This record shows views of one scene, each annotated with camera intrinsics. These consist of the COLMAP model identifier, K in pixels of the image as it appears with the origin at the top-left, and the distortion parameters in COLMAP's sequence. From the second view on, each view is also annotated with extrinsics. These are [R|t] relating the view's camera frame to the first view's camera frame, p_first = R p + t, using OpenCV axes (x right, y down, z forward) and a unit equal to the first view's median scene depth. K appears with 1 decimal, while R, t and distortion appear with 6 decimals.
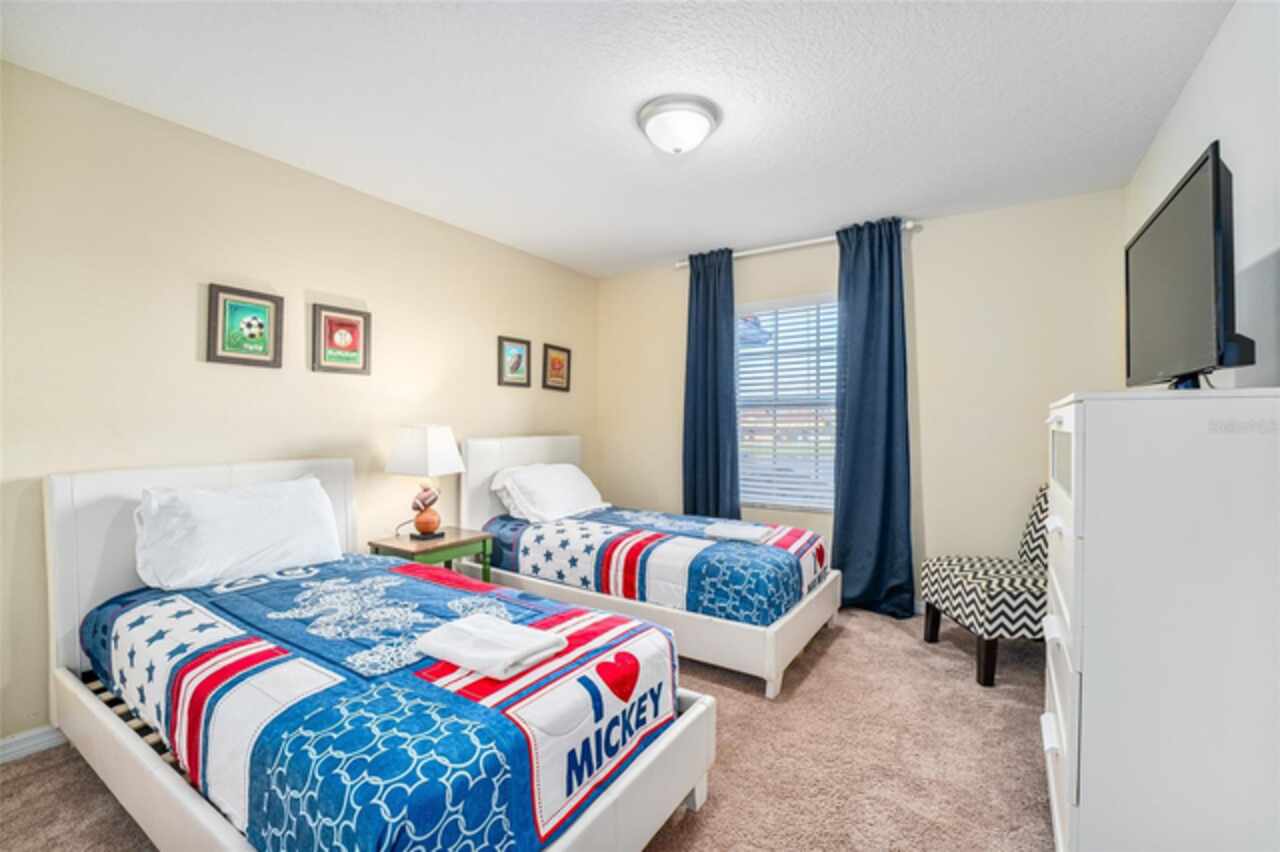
lens RADIAL K [[531.0, 0, 634.3], [0, 531.0, 426.2], [0, 0, 1]] dist [-0.025322, 0.002530]
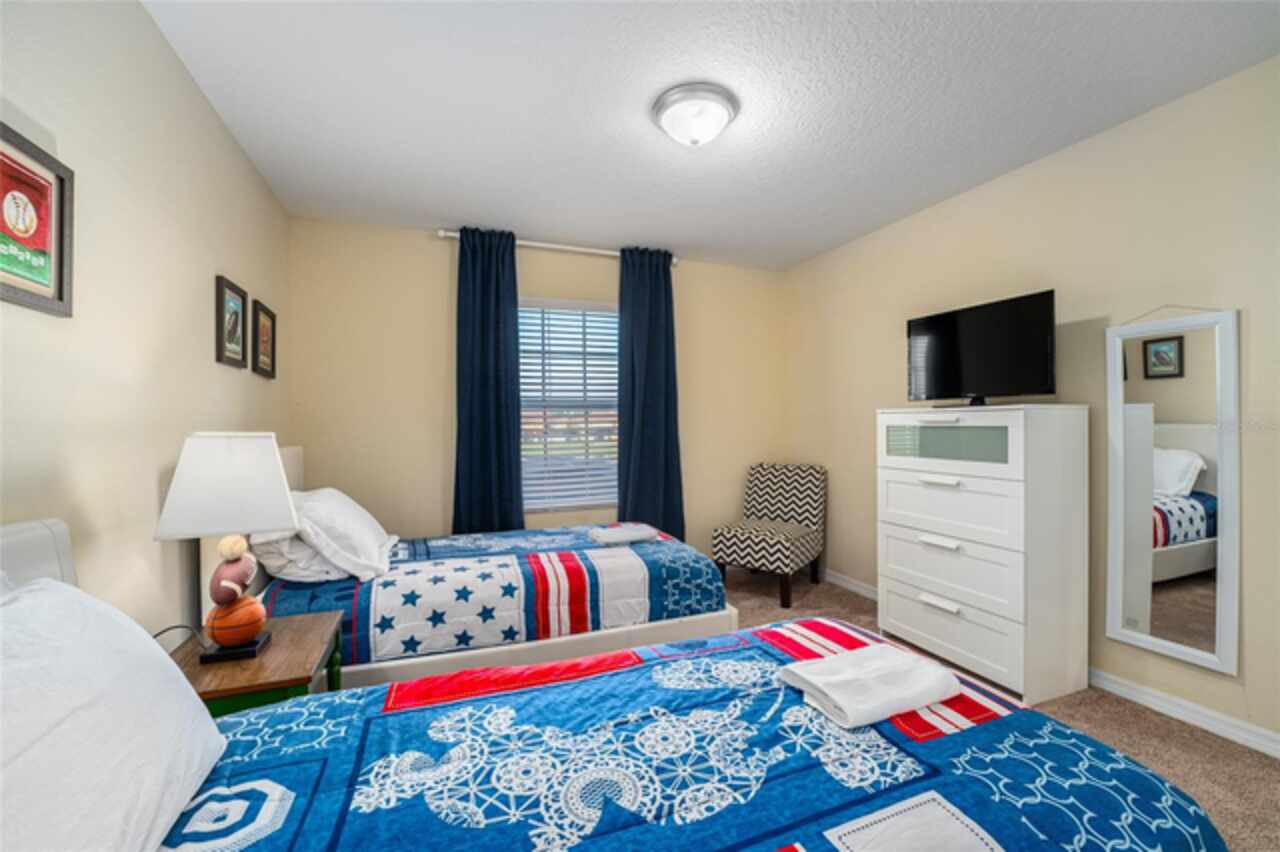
lens RADIAL K [[531.0, 0, 634.3], [0, 531.0, 426.2], [0, 0, 1]] dist [-0.025322, 0.002530]
pose [[0.585514, -0.009913, 0.810602, -0.674873], [0.014001, 0.999900, 0.002115, -0.003743], [-0.810541, 0.010111, 0.585594, 0.460369]]
